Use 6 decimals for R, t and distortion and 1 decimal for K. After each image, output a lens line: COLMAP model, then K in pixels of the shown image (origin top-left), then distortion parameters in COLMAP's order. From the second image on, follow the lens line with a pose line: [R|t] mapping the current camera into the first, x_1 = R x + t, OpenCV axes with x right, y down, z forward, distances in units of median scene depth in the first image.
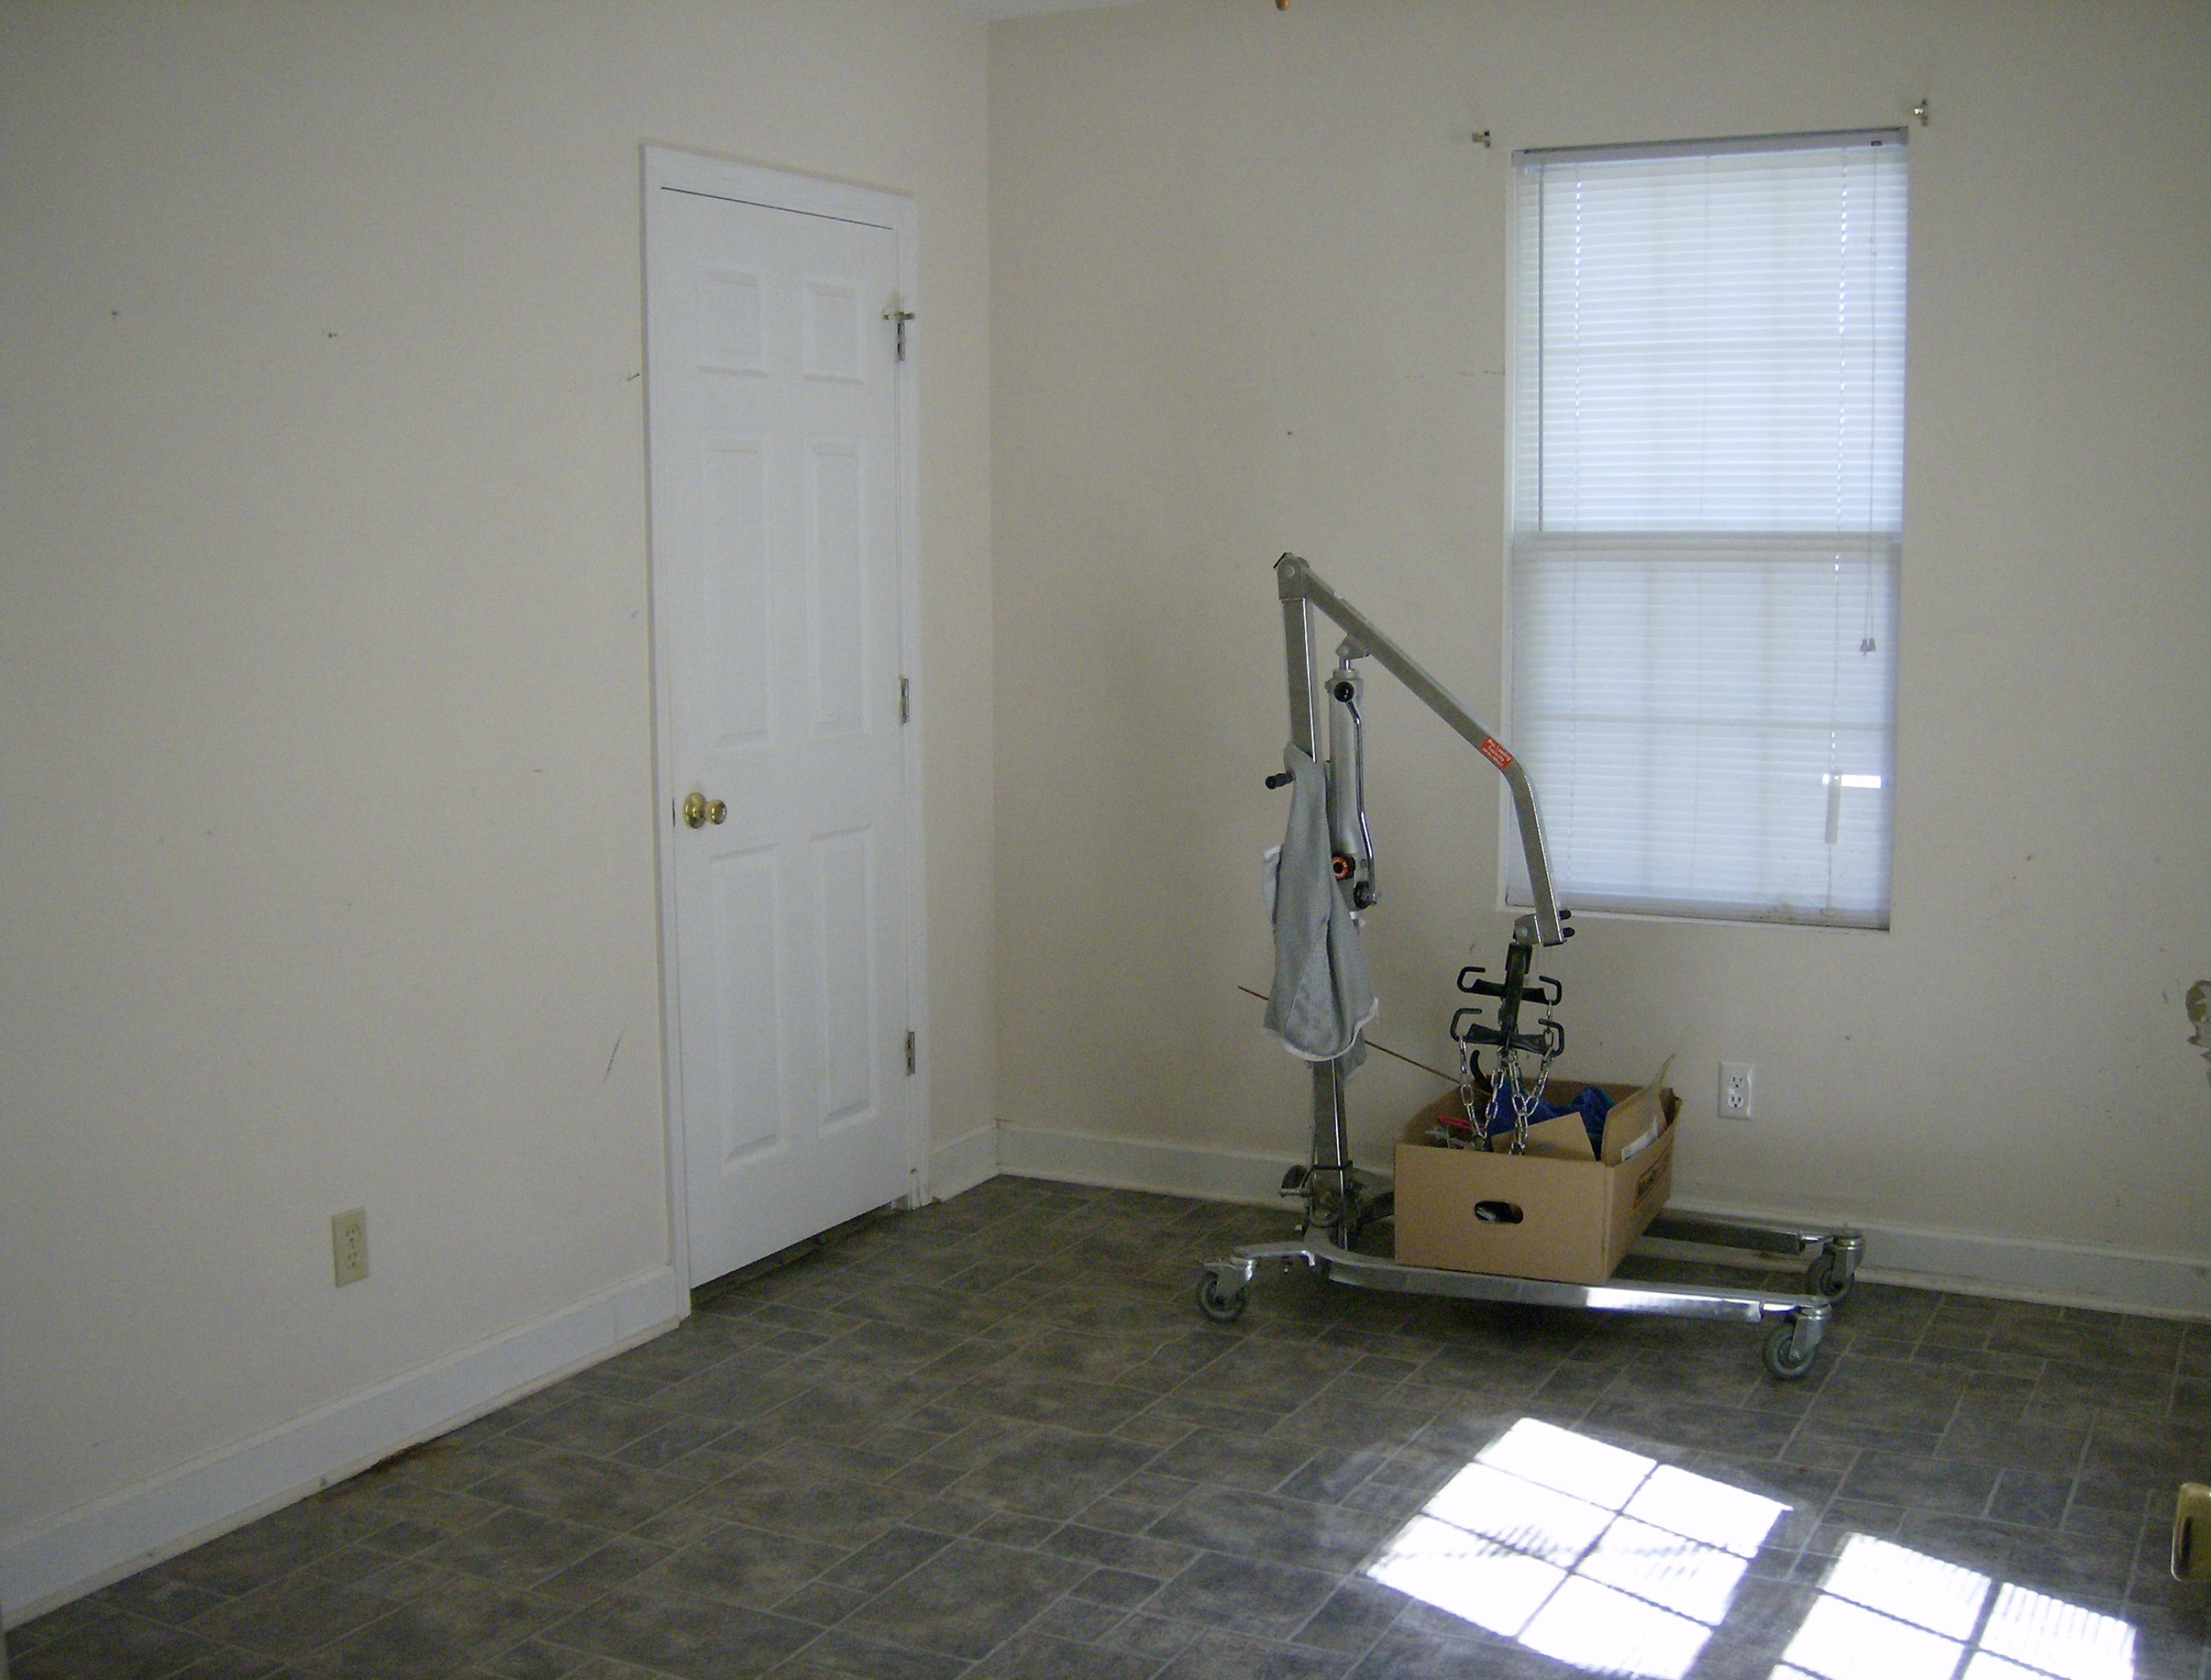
lens RADIAL K [[2540.4, 0, 1105.5], [0, 2540.4, 840.0], [0, 0, 1]] dist [-0.009329, -0.574010]
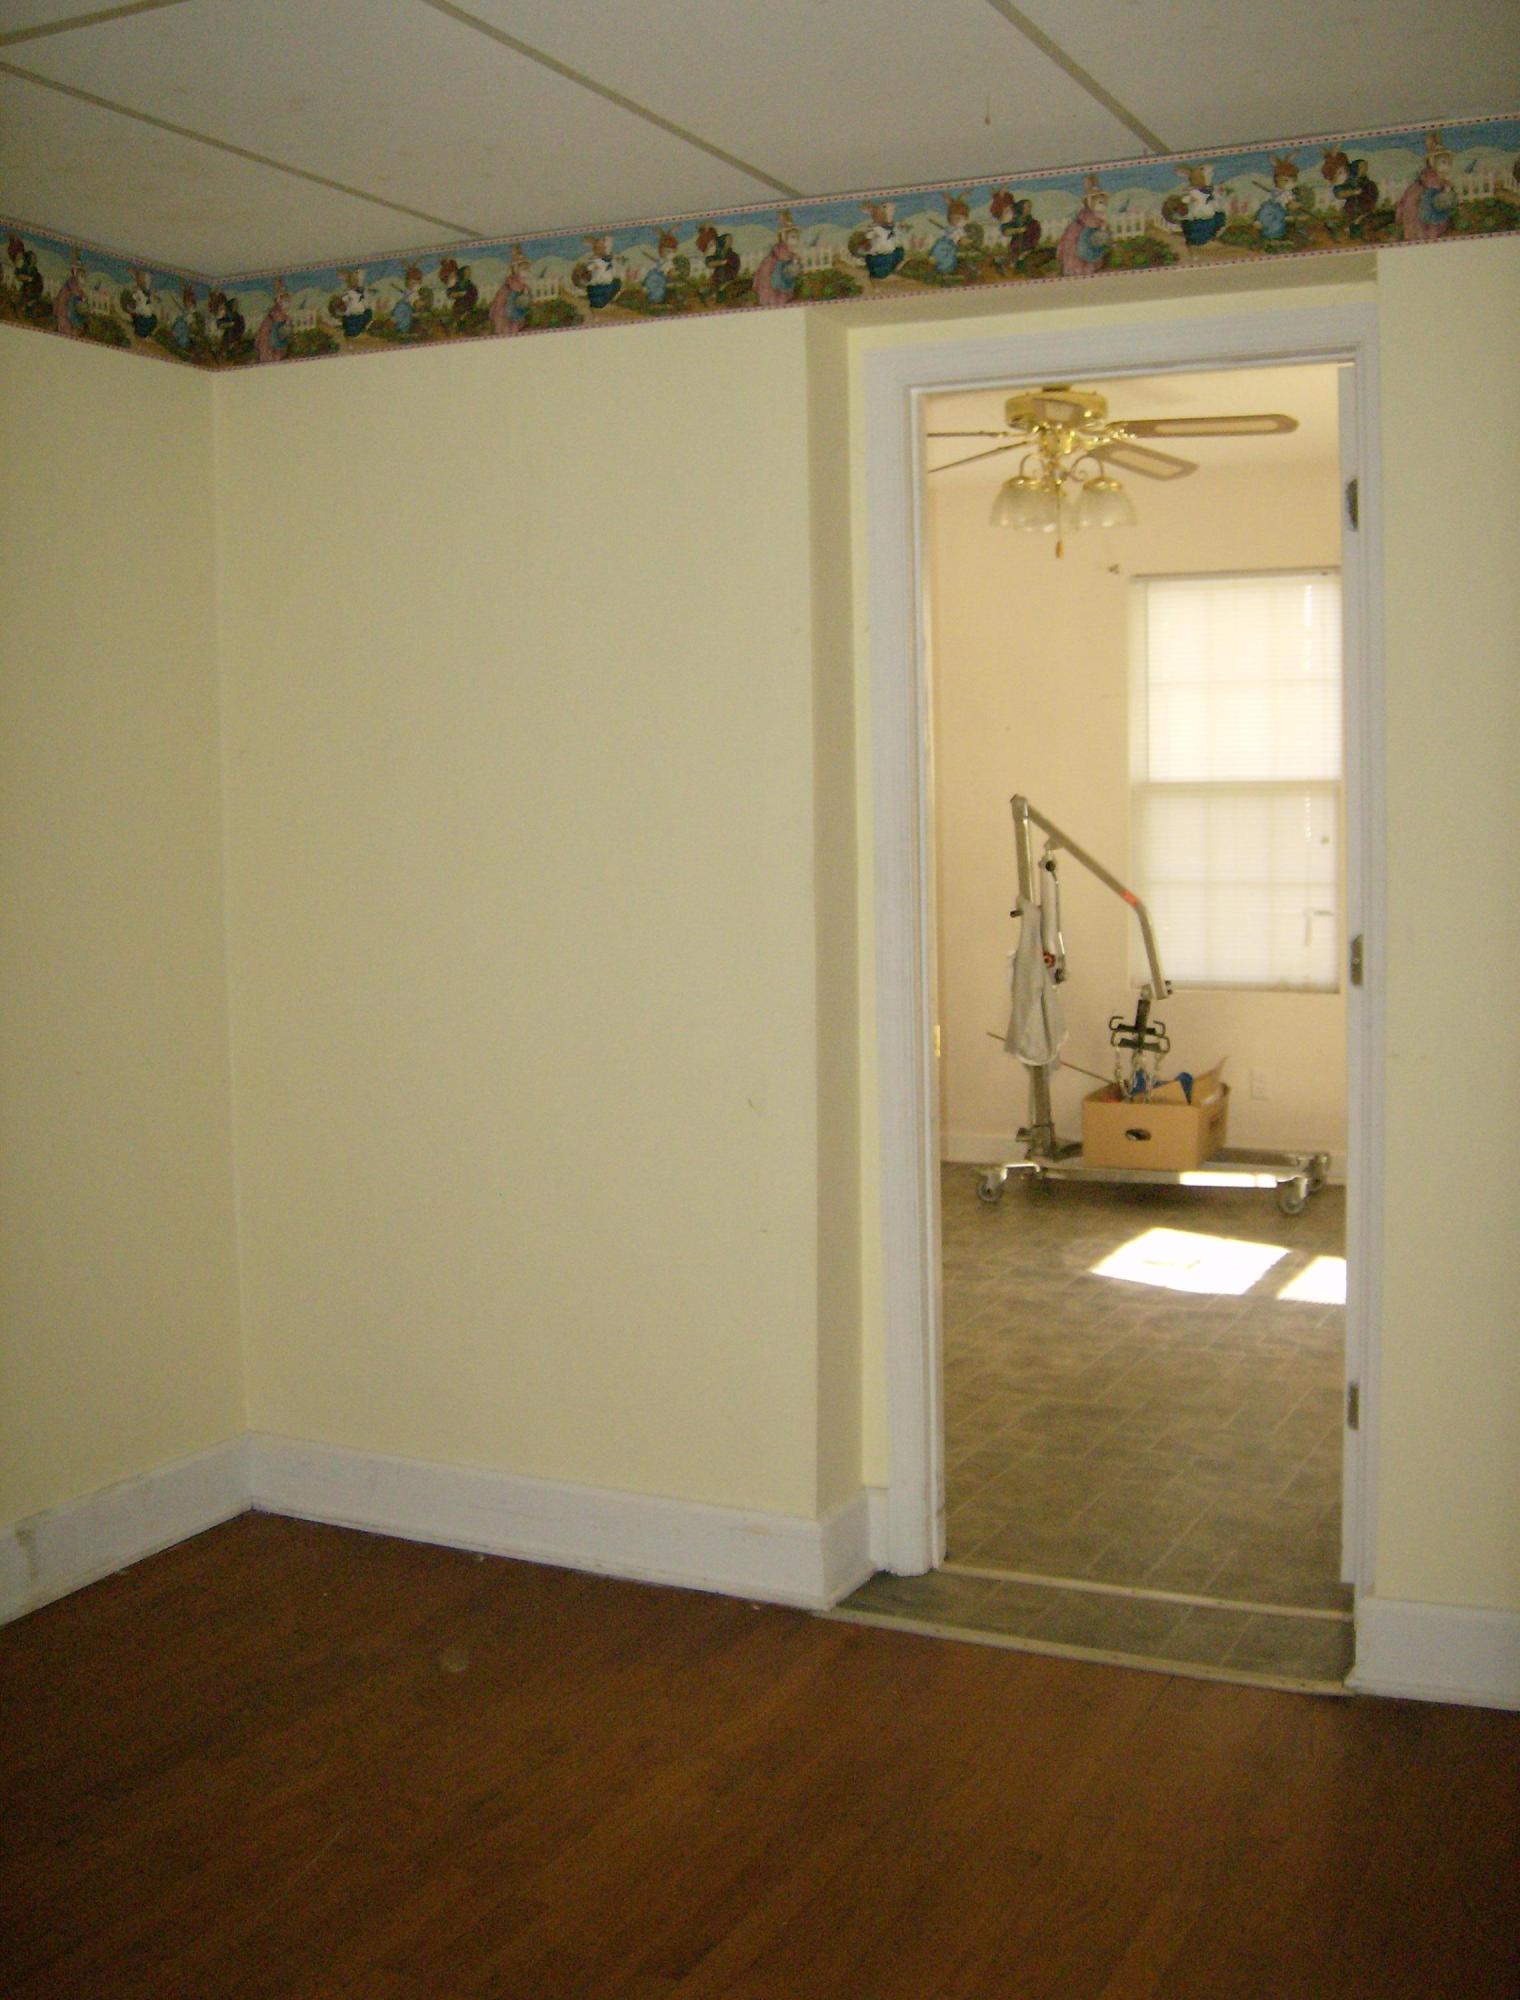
lens RADIAL K [[2298.2, 0, 799.6], [0, 2298.2, 904.3], [0, 0, 1]] dist [-0.009329, -0.574010]
pose [[0.999030, -0.008289, 0.043256, -0.163470], [0.011125, 0.997774, -0.065745, 0.078870], [-0.042615, 0.066162, 0.996898, -0.685971]]
